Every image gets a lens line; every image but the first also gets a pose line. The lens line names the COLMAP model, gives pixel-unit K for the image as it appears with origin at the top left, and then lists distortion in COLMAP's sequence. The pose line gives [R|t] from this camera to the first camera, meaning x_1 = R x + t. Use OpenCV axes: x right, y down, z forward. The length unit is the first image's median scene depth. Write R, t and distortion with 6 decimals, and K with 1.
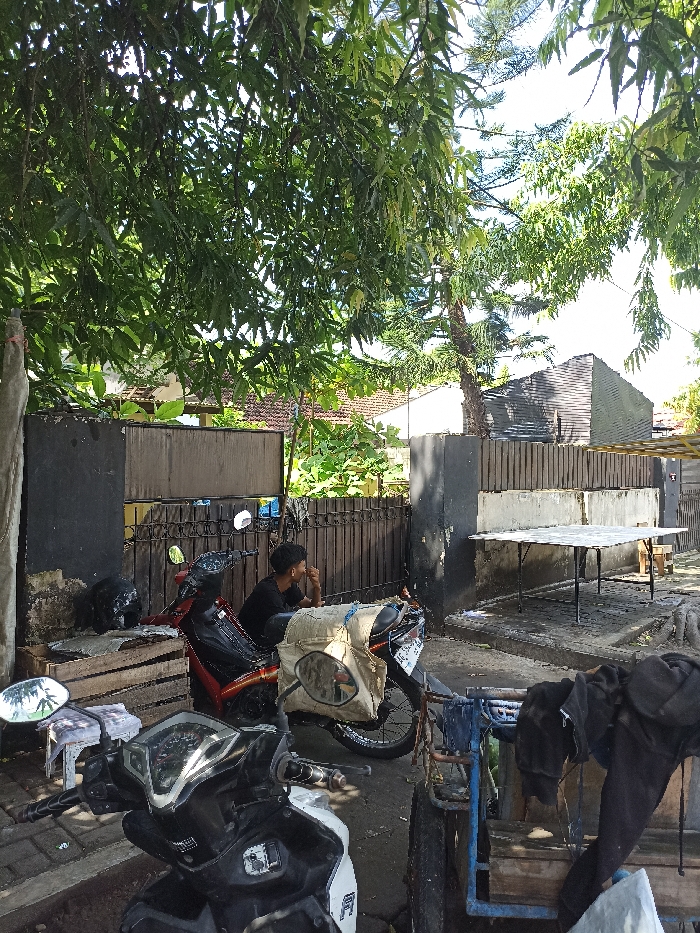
lens RADIAL K [[681.4, 0, 344.1], [0, 681.4, 470.9], [0, 0, 1]] dist [0.046154, -0.054563]
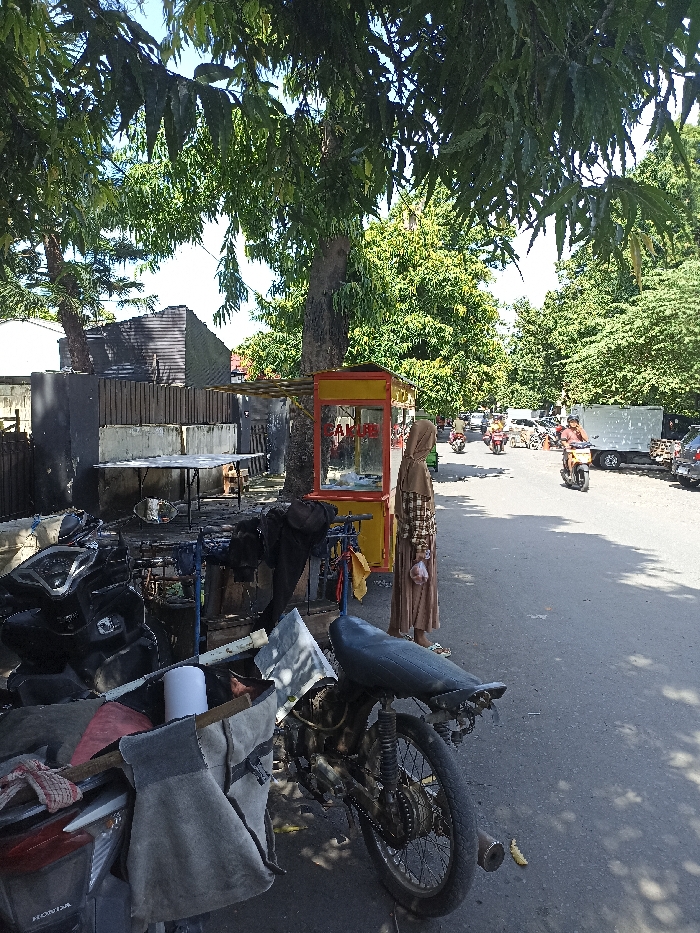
lens RADIAL K [[691.0, 0, 356.5], [0, 691.0, 466.2], [0, 0, 1]] dist [0.040701, -0.026992]
pose [[0.806452, -0.040966, 0.589879, -0.113260], [-0.005335, 0.997052, 0.076537, 0.006440], [-0.591276, -0.064870, 0.803856, -0.131815]]
